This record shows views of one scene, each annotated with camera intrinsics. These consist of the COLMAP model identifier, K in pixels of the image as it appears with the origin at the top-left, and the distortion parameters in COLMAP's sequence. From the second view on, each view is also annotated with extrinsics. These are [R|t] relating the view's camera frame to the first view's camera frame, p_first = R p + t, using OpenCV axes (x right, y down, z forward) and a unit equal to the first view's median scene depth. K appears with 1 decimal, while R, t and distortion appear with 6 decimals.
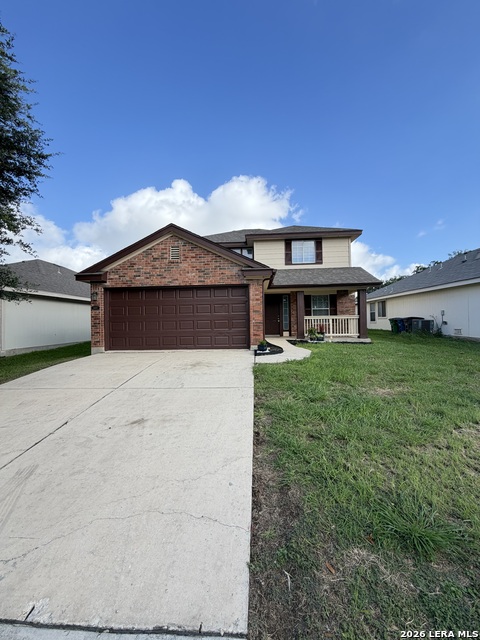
lens RADIAL K [[255.4, 0, 239.4], [0, 255.4, 317.8], [0, 0, 1]] dist [-0.000697, -0.000048]
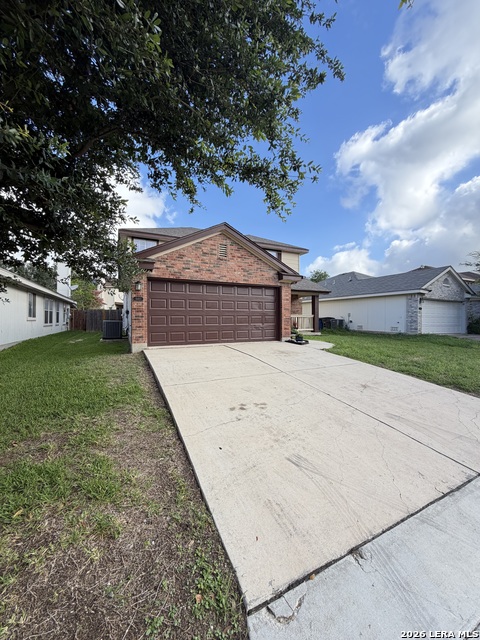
lens RADIAL K [[255.4, 0, 239.4], [0, 255.4, 317.8], [0, 0, 1]] dist [-0.000697, -0.000048]
pose [[0.858358, 0.017153, 0.512765, -0.719753], [-0.013279, 0.999849, -0.011218, 0.031603], [-0.512880, 0.002820, 0.858456, 0.068154]]
